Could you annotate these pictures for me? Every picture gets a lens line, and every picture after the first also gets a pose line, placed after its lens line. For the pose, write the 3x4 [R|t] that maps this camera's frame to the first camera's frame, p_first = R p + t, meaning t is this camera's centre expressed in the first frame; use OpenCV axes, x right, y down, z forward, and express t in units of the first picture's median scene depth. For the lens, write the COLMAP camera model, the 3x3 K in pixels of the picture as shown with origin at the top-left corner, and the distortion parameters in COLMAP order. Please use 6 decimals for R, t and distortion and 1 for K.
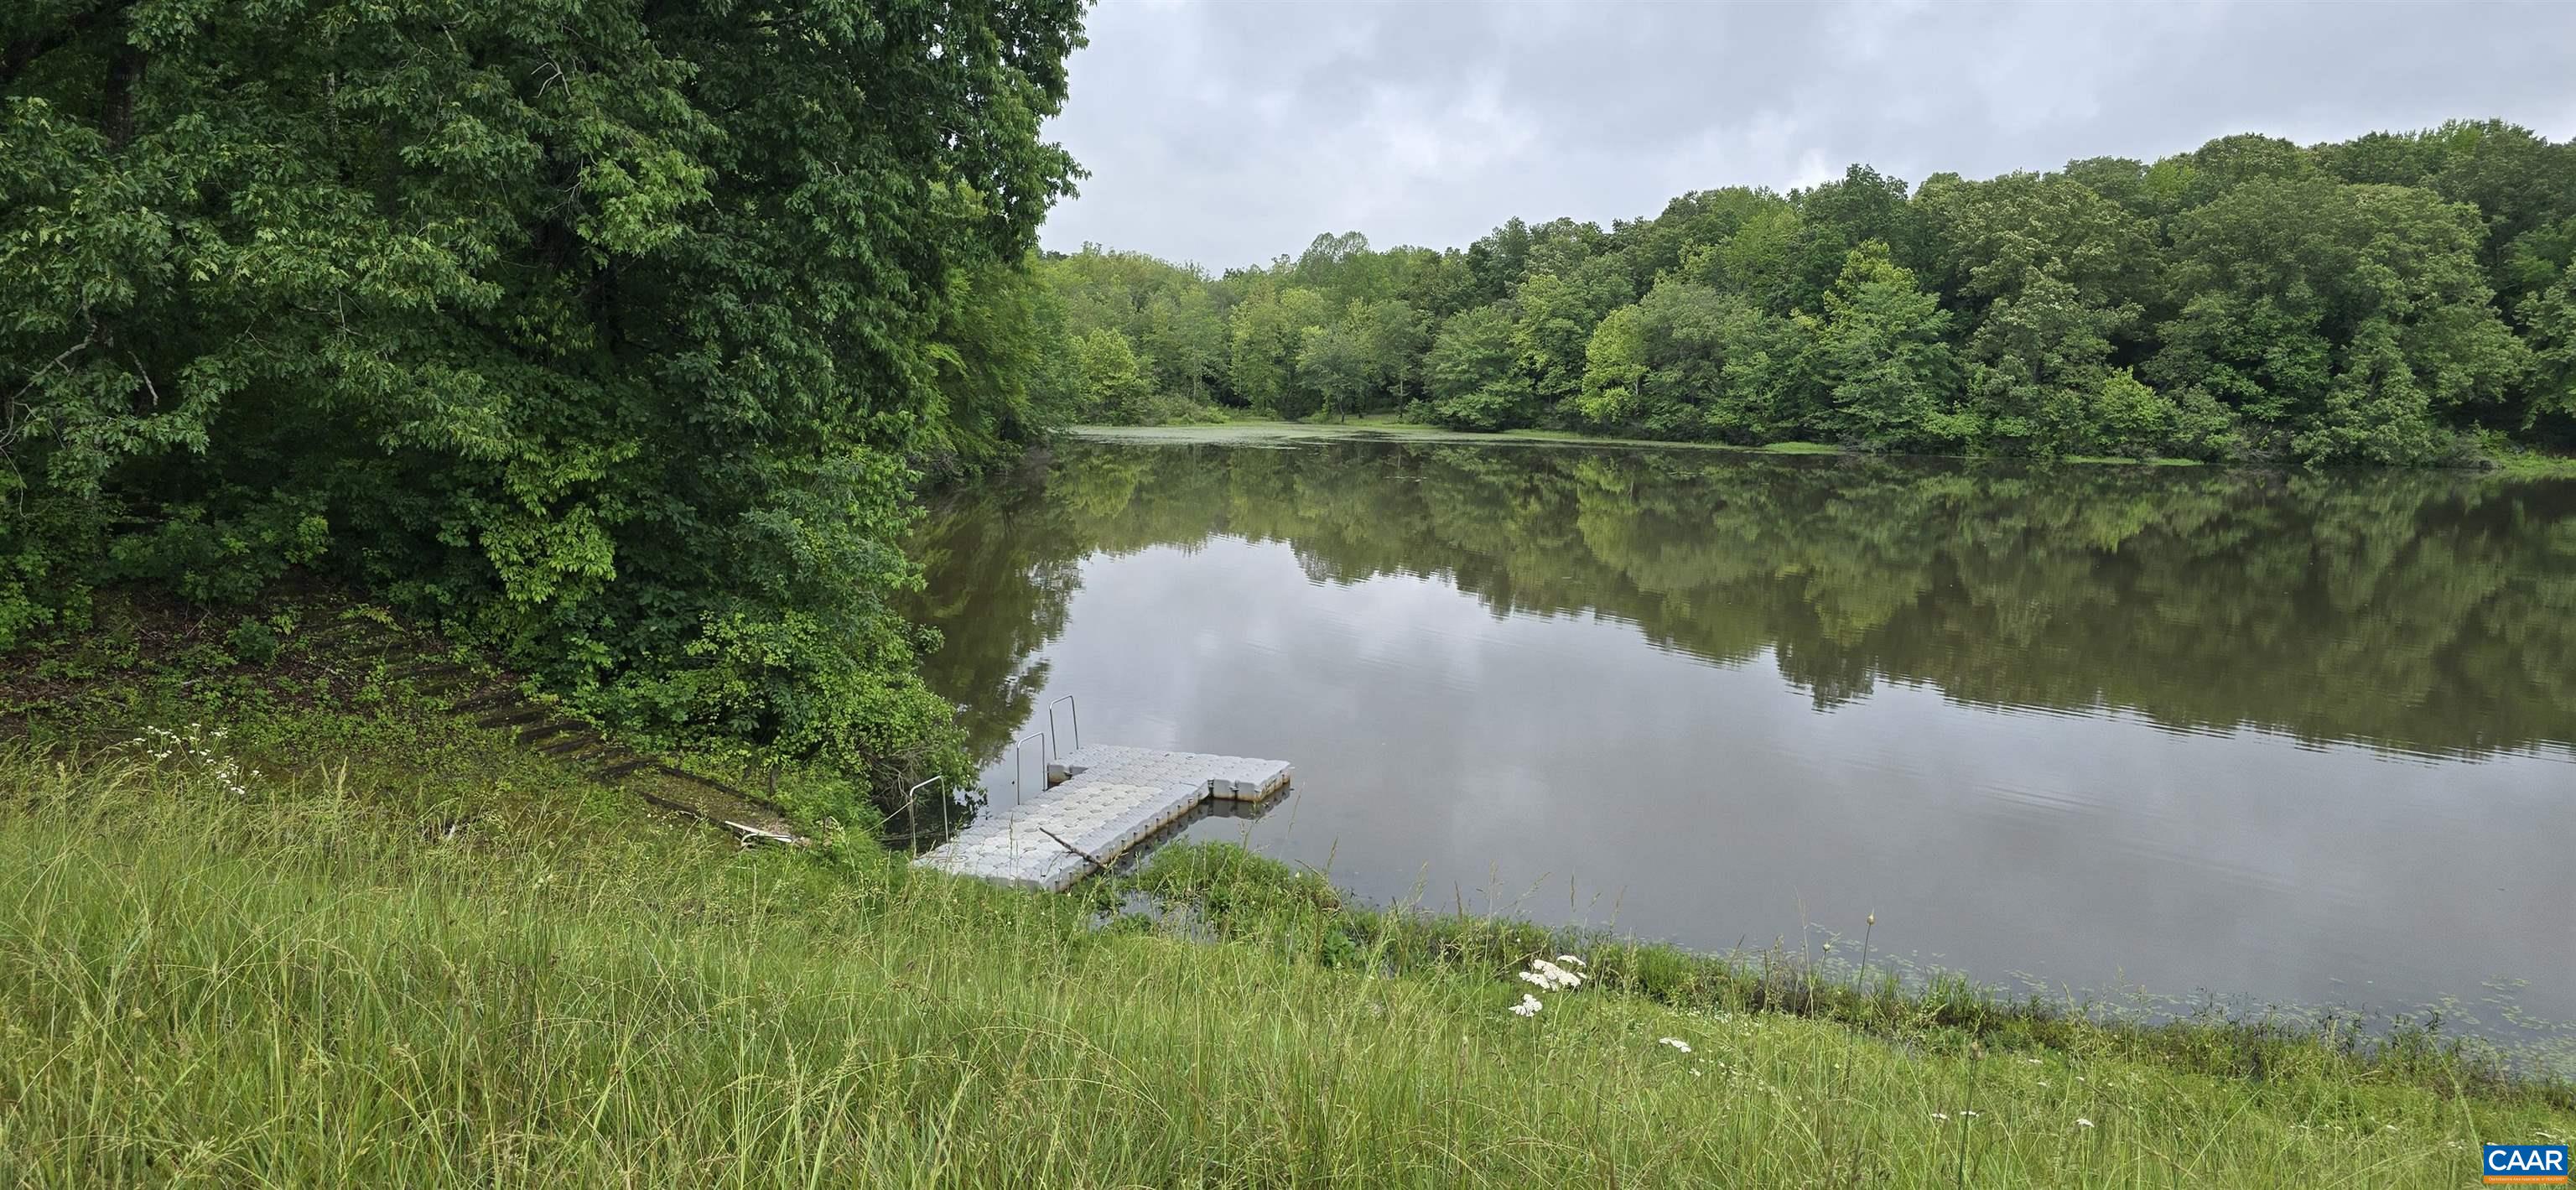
lens RADIAL K [[1719.6, 0, 1277.8], [0, 1719.6, 610.1], [0, 0, 1]] dist [0.065181, -0.069123]
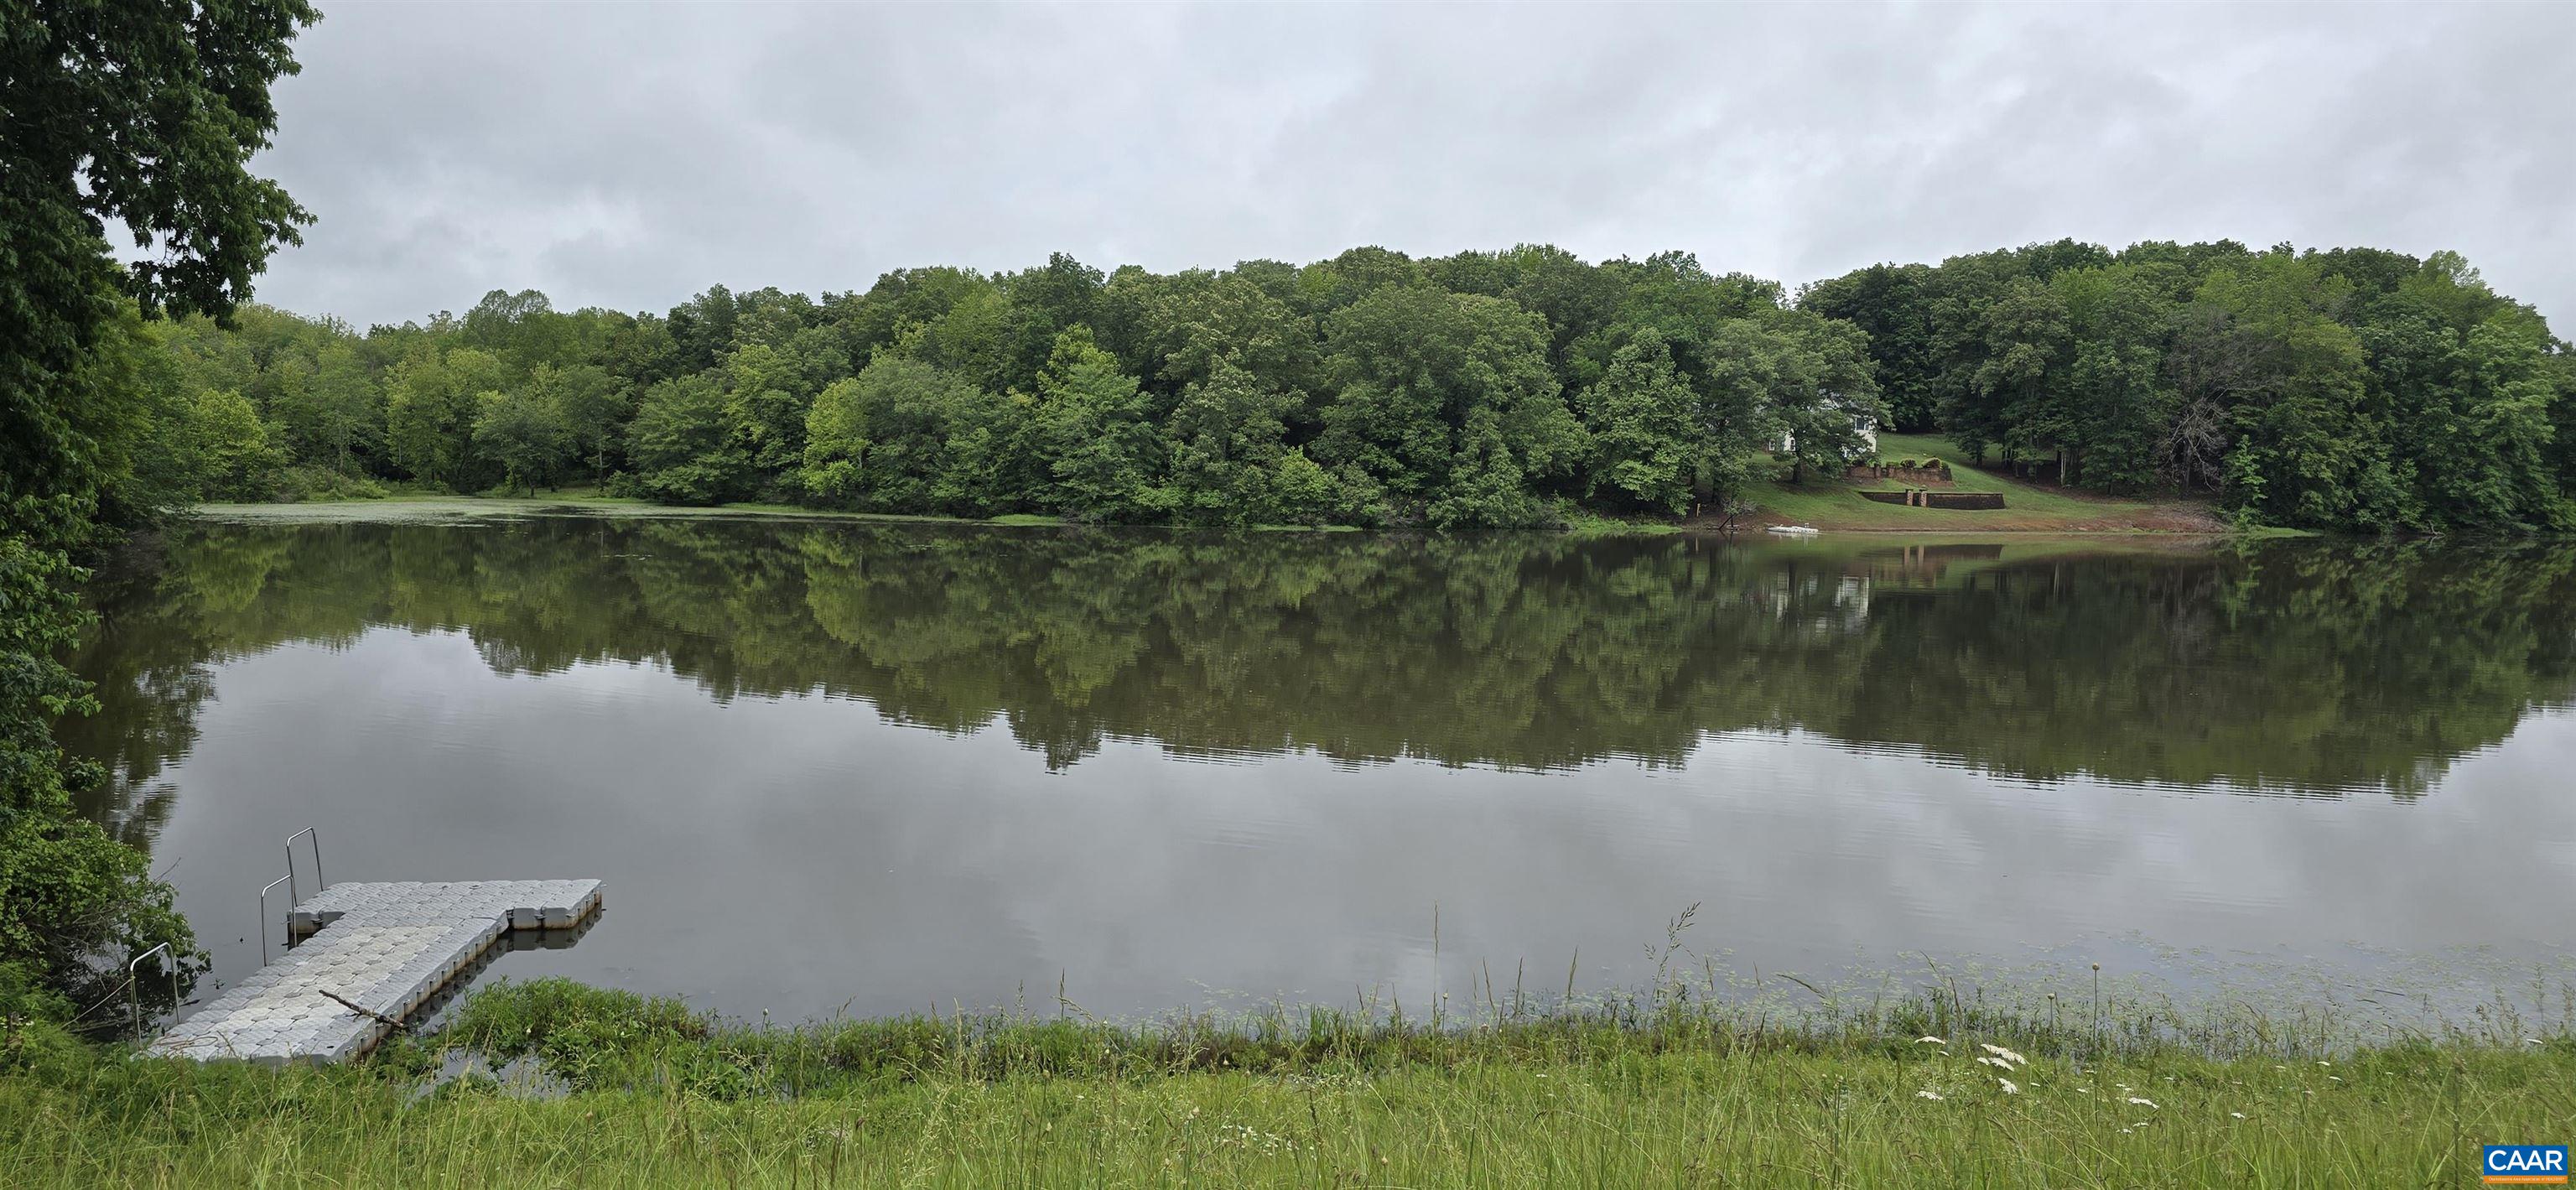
lens RADIAL K [[1719.6, 0, 1284.0], [0, 1719.6, 607.3], [0, 0, 1]] dist [0.065181, -0.069123]
pose [[0.898165, -0.037042, 0.438095, -0.014149], [0.055867, 0.997983, -0.030154, -0.001332], [-0.436094, 0.051558, 0.898423, 0.004233]]
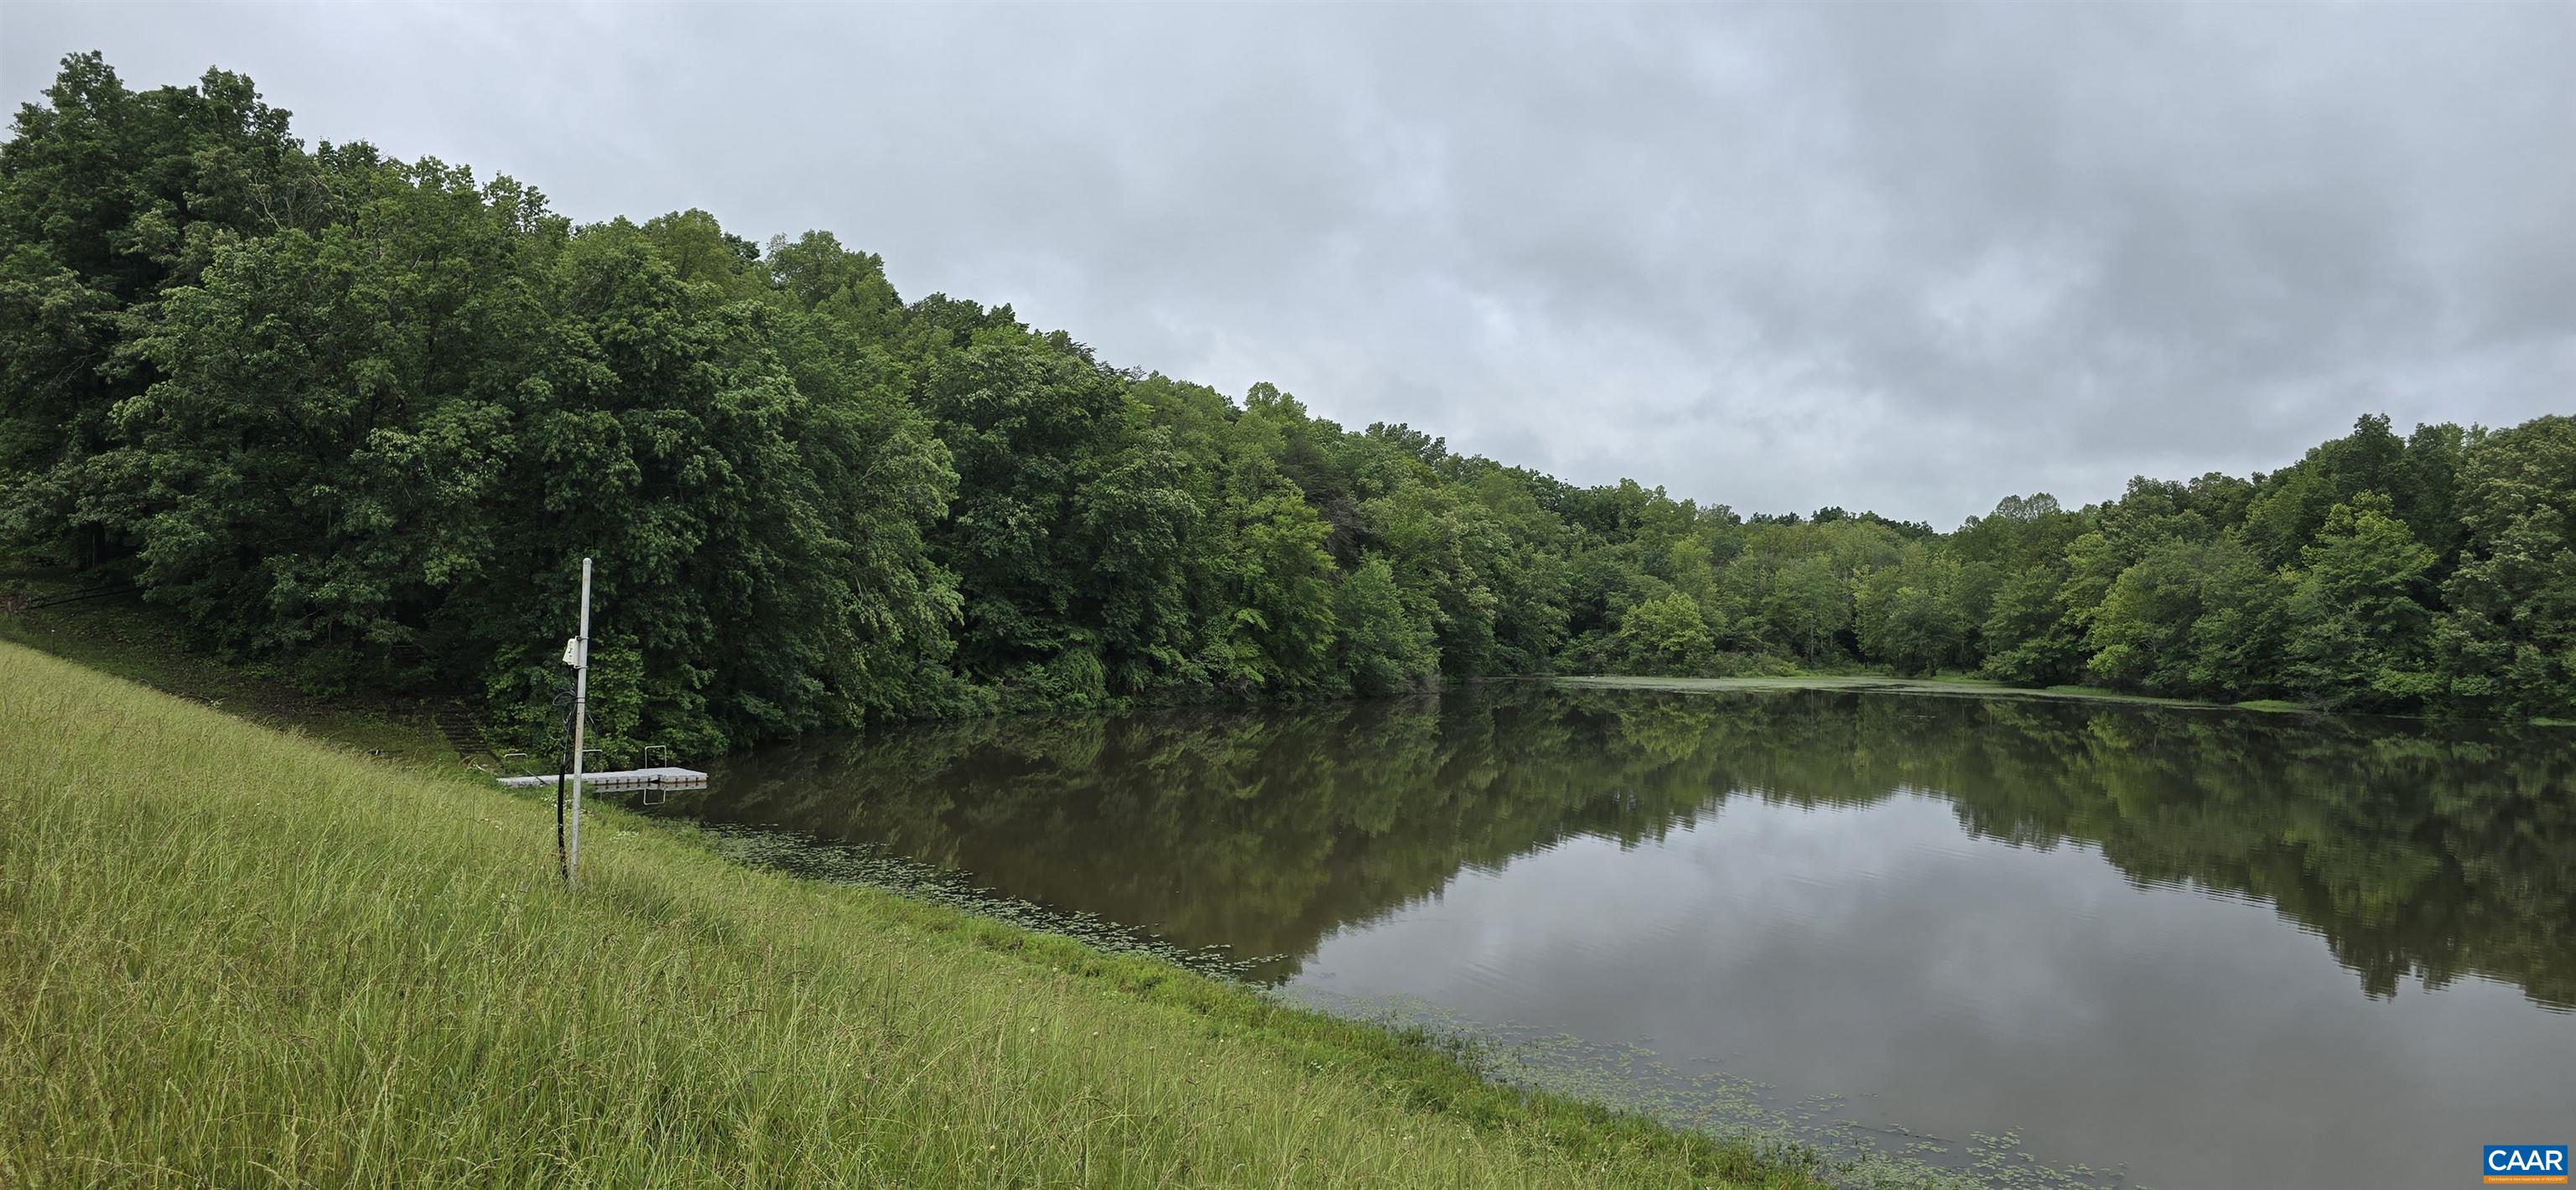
lens RADIAL K [[1719.6, 0, 1258.5], [0, 1719.6, 573.6], [0, 0, 1]] dist [0.065181, -0.069123]
pose [[0.835652, -0.023083, -0.548774, 0.390146], [-0.072378, 0.985777, -0.151678, 0.023519], [0.544470, 0.166469, 0.822095, -0.127701]]
